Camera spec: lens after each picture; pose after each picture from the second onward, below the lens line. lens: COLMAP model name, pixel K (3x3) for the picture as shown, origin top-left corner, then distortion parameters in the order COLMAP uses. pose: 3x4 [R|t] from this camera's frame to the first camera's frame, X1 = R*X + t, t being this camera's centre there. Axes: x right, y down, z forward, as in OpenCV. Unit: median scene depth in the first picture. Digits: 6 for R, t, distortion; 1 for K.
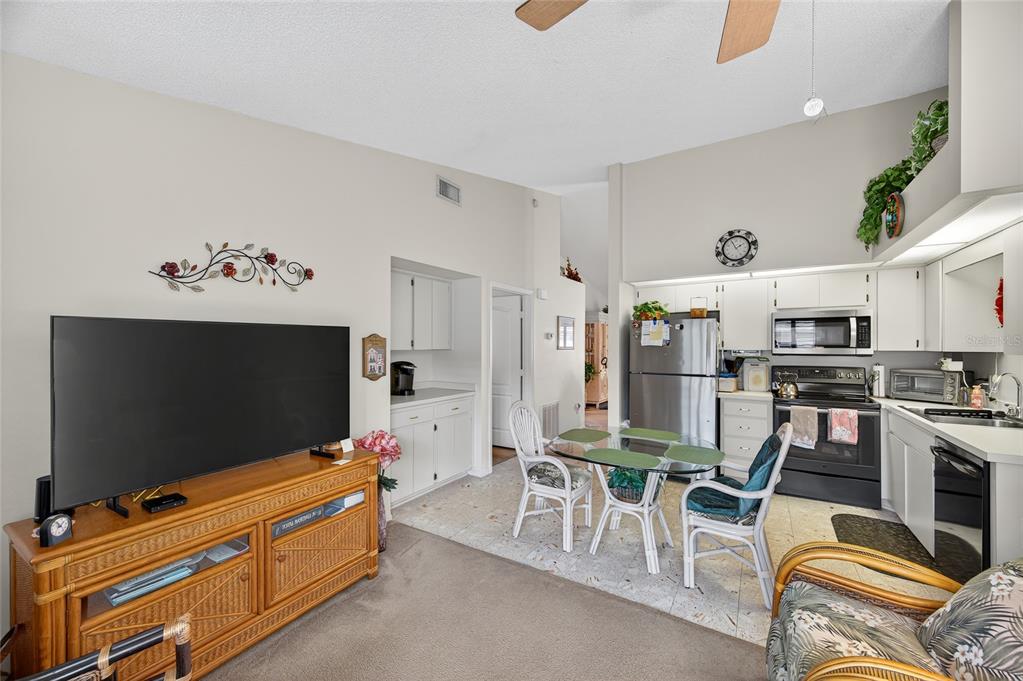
lens RADIAL K [[397.0, 0, 509.2], [0, 397.0, 341.8], [0, 0, 1]] dist [0.001342, -0.000544]
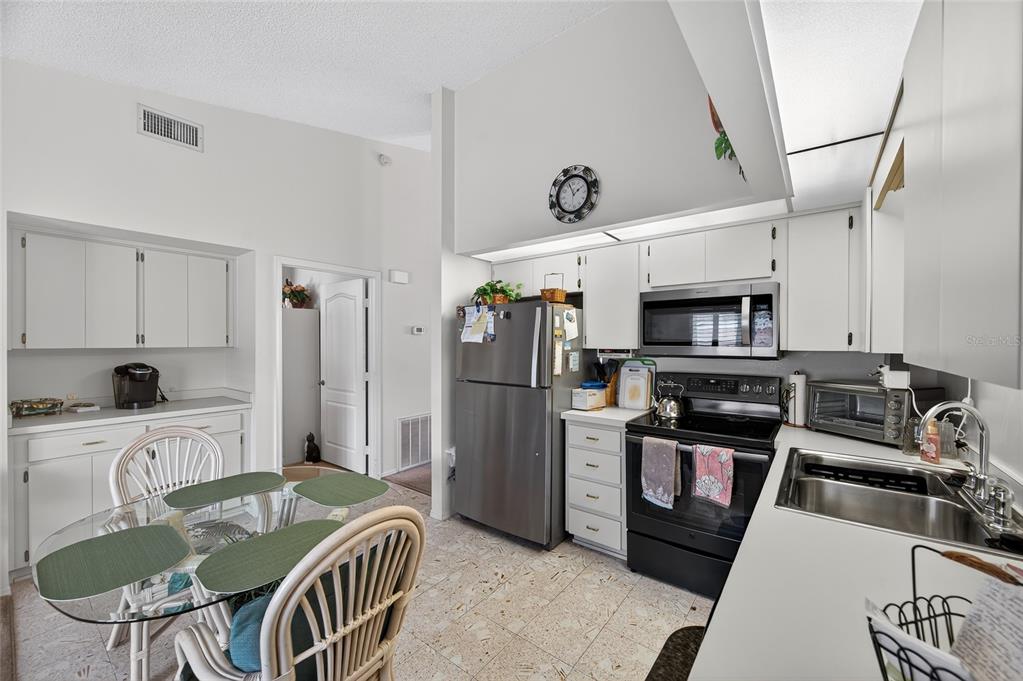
lens RADIAL K [[397.0, 0, 512.5], [0, 397.0, 341.8], [0, 0, 1]] dist [0.001342, -0.000544]
pose [[0.995263, 0.001062, -0.097218, 0.530420], [-0.000468, 0.999981, 0.006132, 0.004799], [0.097222, -0.006058, 0.995244, 0.329564]]
